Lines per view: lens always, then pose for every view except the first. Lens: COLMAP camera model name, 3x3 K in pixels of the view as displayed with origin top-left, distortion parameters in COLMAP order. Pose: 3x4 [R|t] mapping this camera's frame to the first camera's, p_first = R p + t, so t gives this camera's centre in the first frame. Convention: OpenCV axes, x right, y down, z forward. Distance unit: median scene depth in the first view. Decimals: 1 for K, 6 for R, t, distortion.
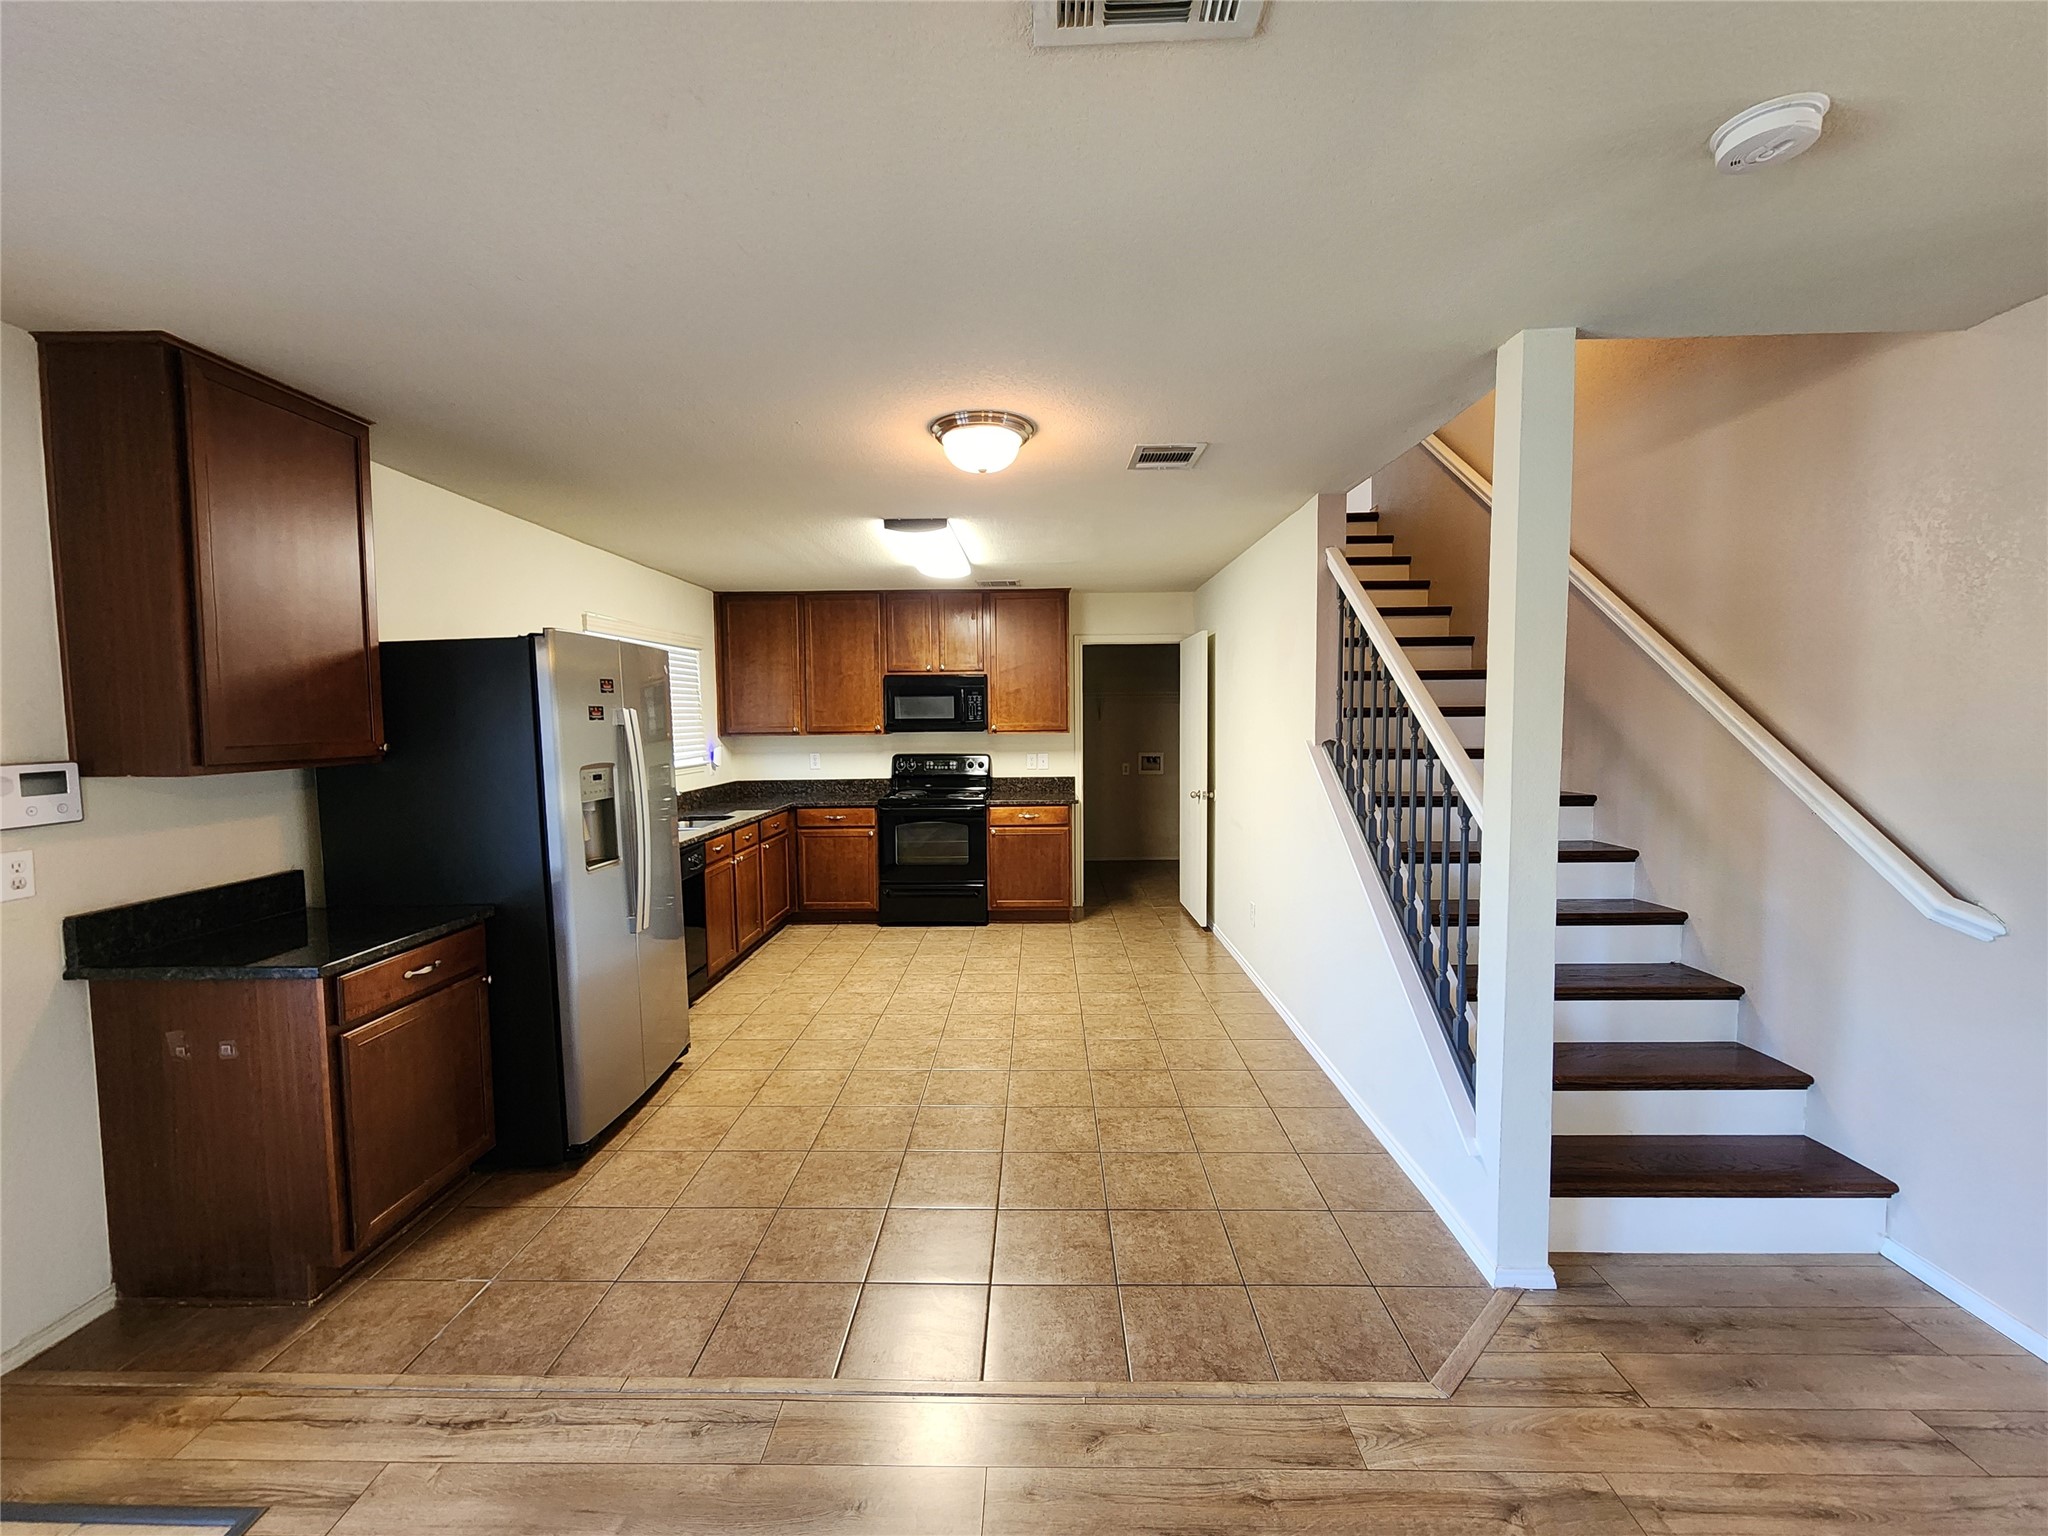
lens RADIAL K [[840.2, 0, 1020.8], [0, 840.2, 763.6], [0, 0, 1]] dist [0.001445, 0.000261]
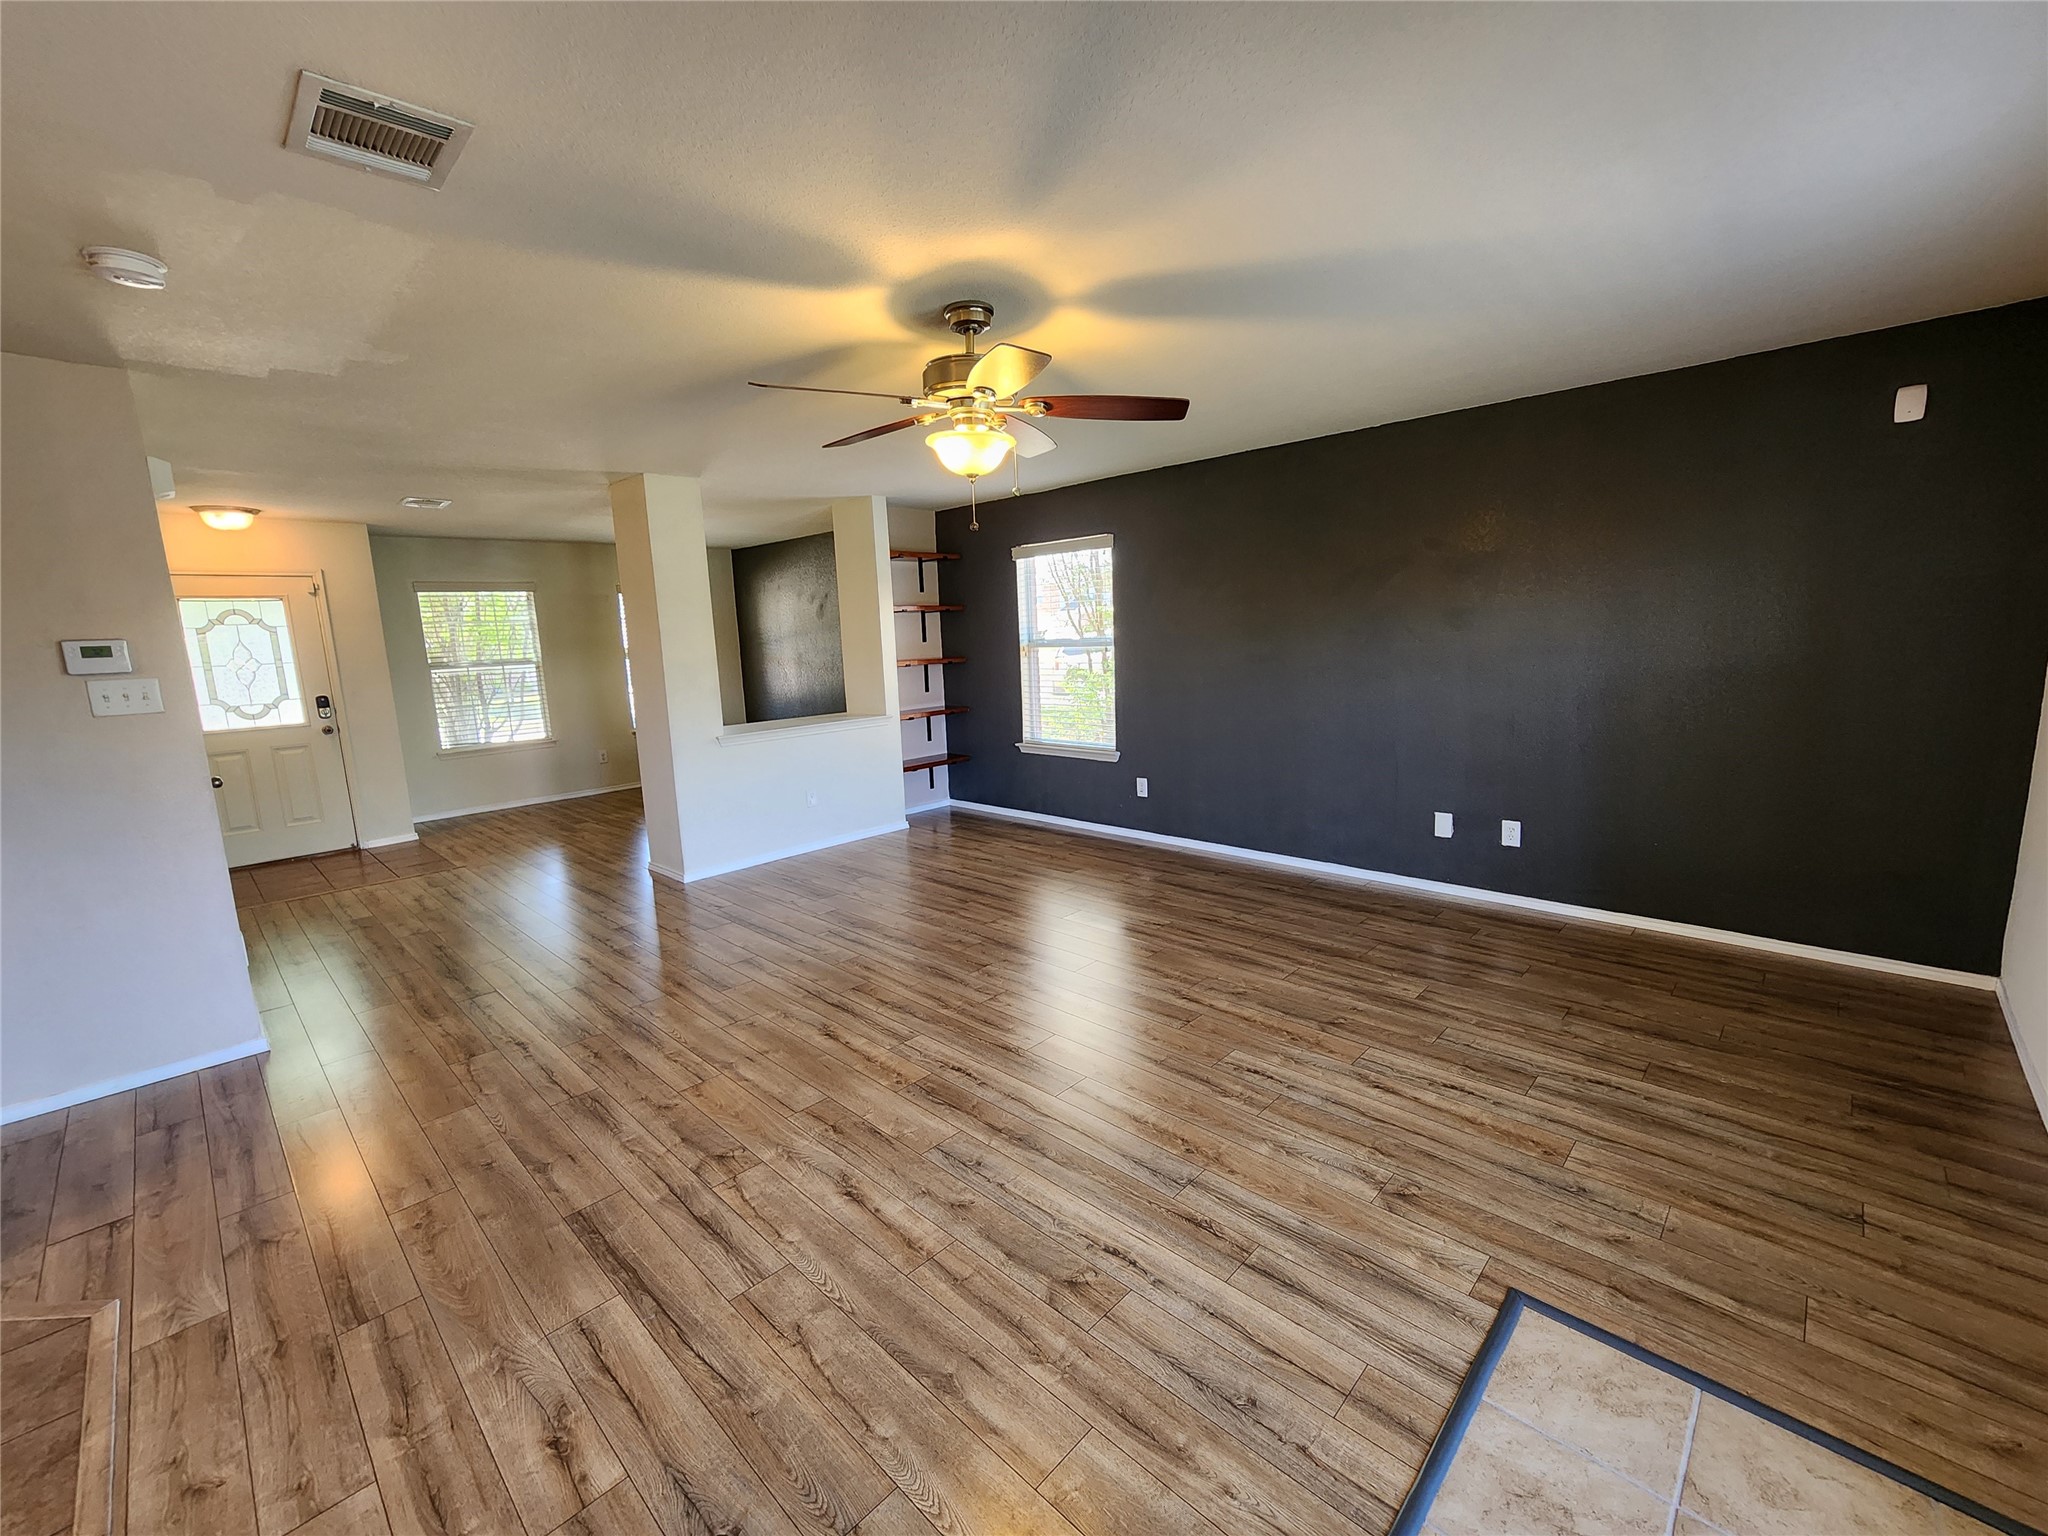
lens RADIAL K [[841.0, 0, 1026.6], [0, 841.0, 764.6], [0, 0, 1]] dist [-0.001783, 0.000555]
pose [[-0.733524, -0.073292, 0.675700, -0.337309], [0.086200, 0.976109, 0.199452, -0.008075], [-0.674175, 0.204548, -0.709681, 0.280953]]
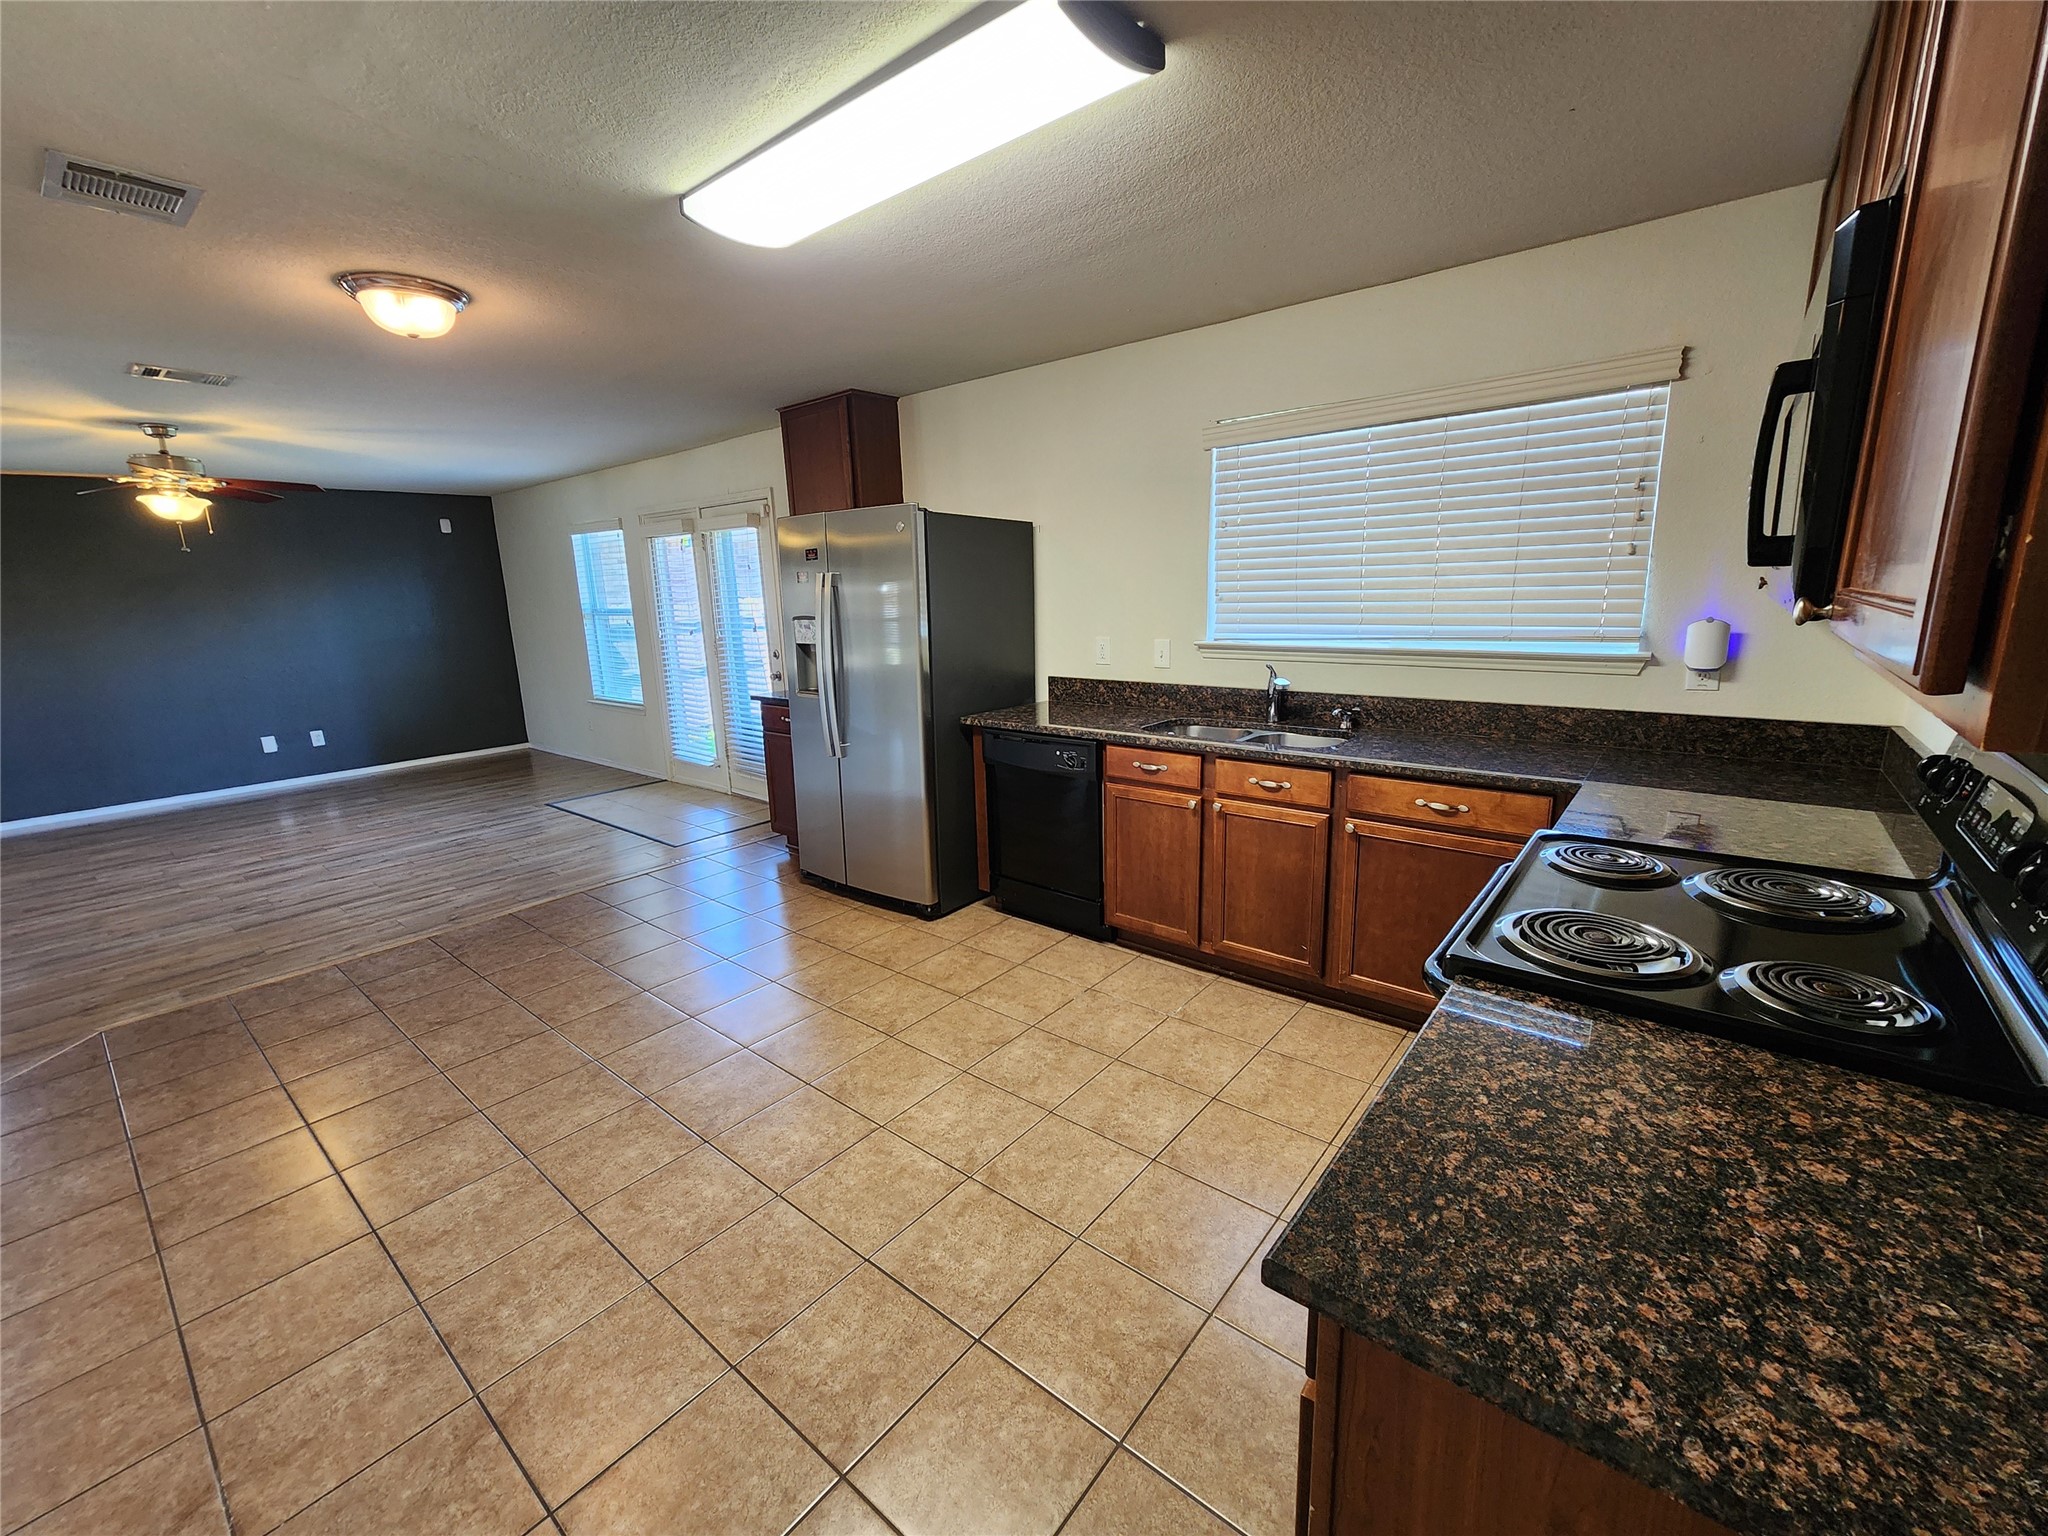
lens RADIAL K [[841.0, 0, 1026.6], [0, 841.0, 764.6], [0, 0, 1]] dist [-0.001783, 0.000555]
pose [[-0.613499, 0.194059, -0.765480, 0.180284], [-0.009486, 0.967455, 0.252864, -0.058985], [0.789639, 0.162393, -0.591692, 1.107215]]
